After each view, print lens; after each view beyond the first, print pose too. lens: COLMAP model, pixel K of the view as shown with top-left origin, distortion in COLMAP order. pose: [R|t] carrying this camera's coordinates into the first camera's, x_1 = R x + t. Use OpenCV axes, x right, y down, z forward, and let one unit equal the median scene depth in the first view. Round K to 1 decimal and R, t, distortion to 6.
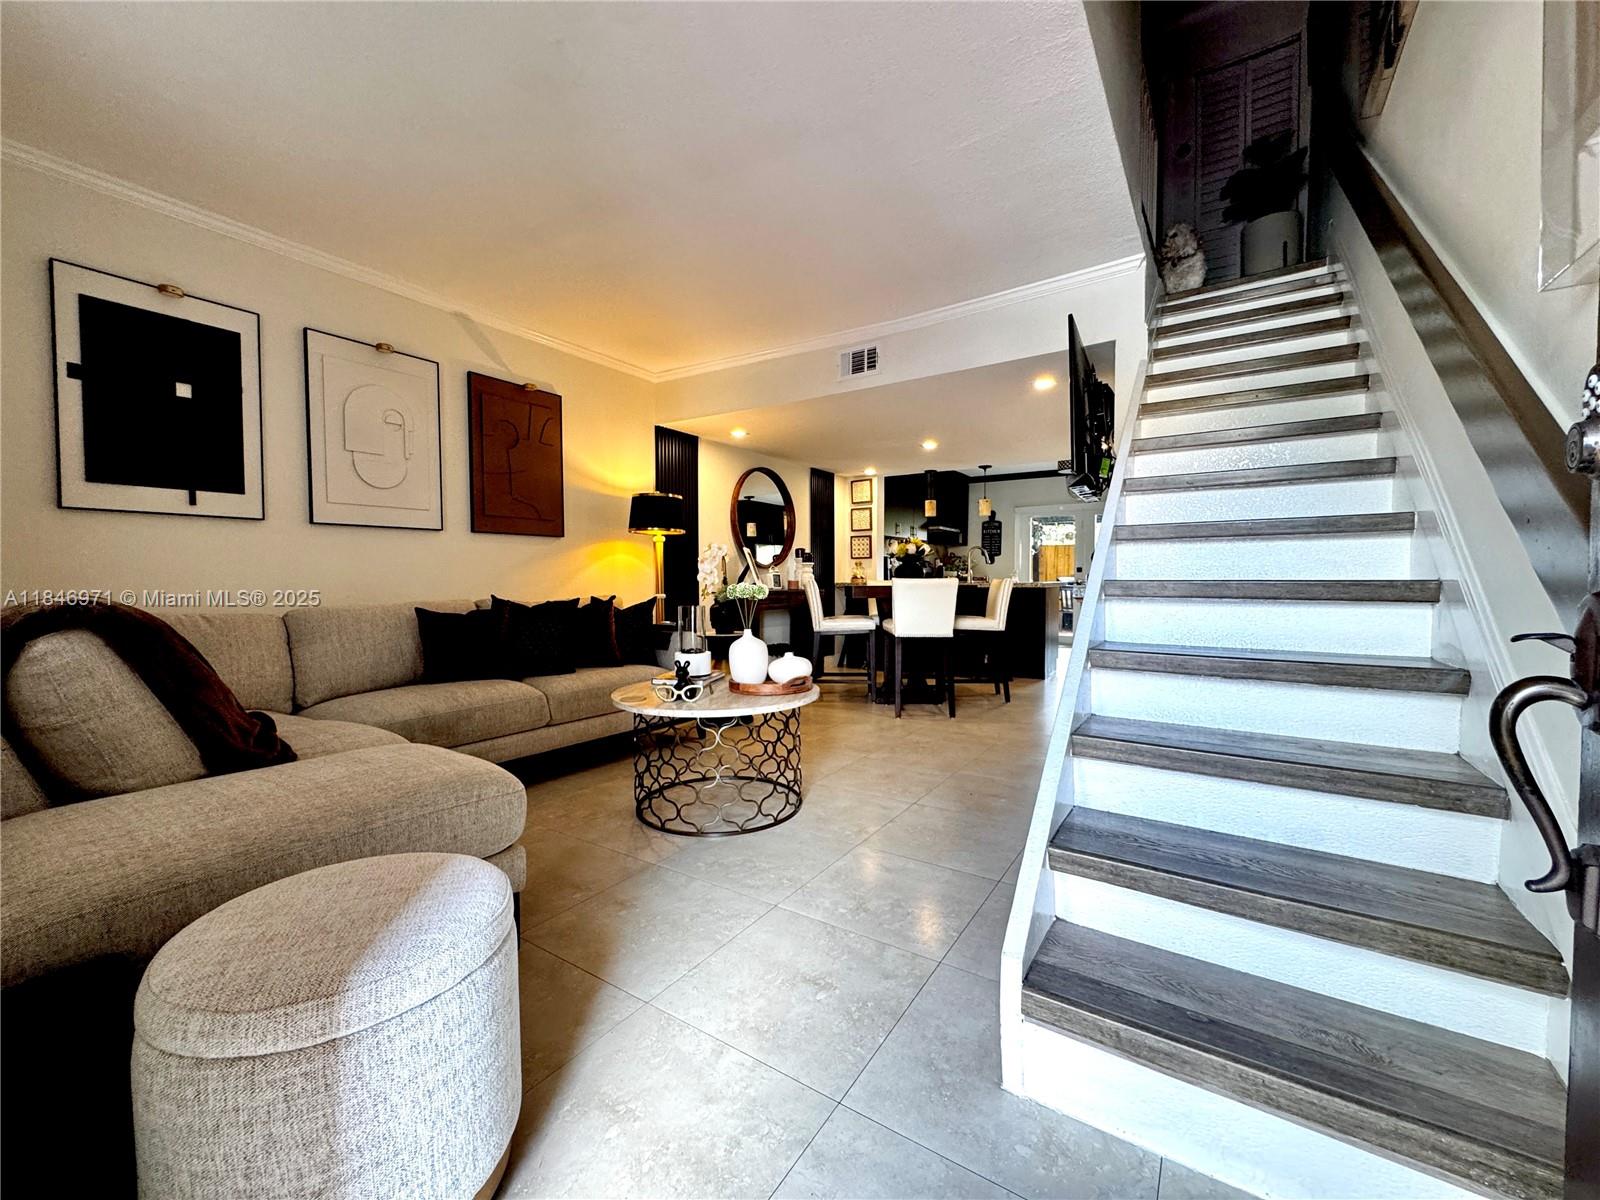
lens RADIAL K [[642.7, 0, 796.5], [0, 642.7, 599.8], [0, 0, 1]] dist [-0.004053, 0.001241]
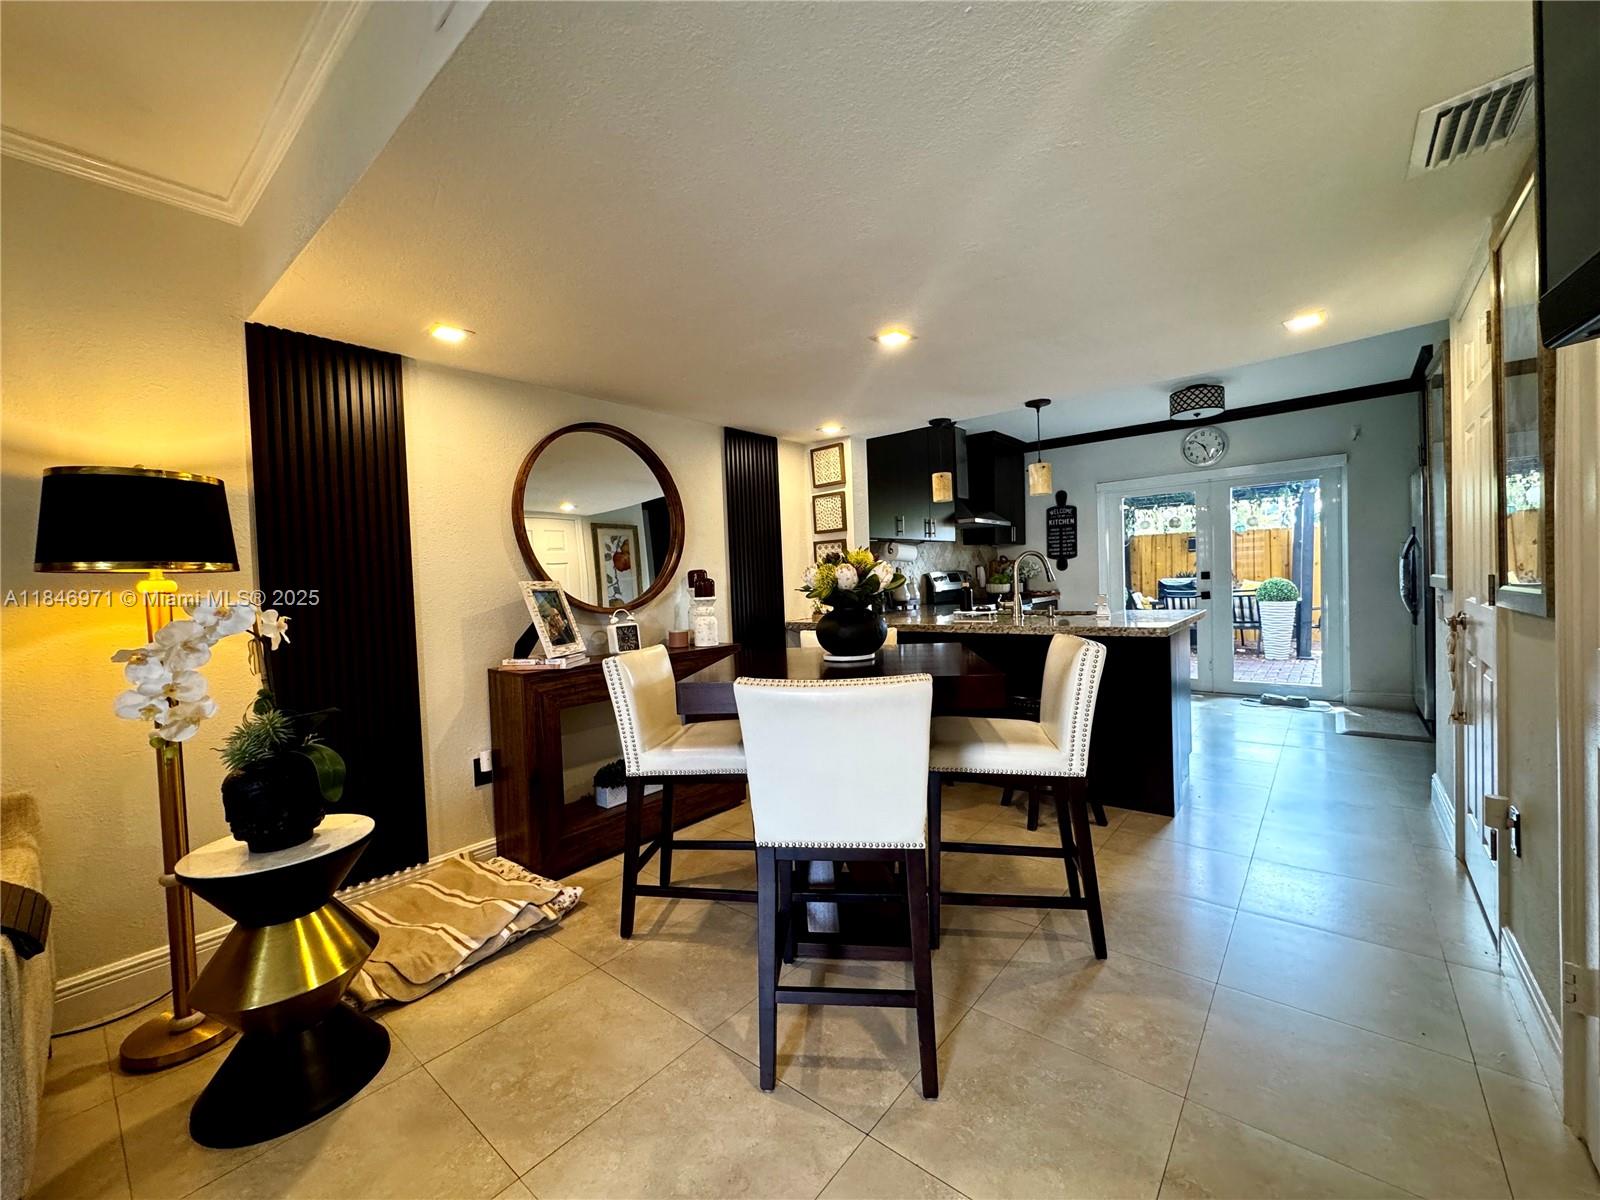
lens RADIAL K [[642.7, 0, 799.2], [0, 642.7, 598.4], [0, 0, 1]] dist [-0.004053, 0.001241]
pose [[0.993657, -0.033589, -0.107317, 0.303869], [0.033565, 0.999434, -0.002028, -0.103688], [0.107324, -0.001587, 0.994223, 0.916107]]
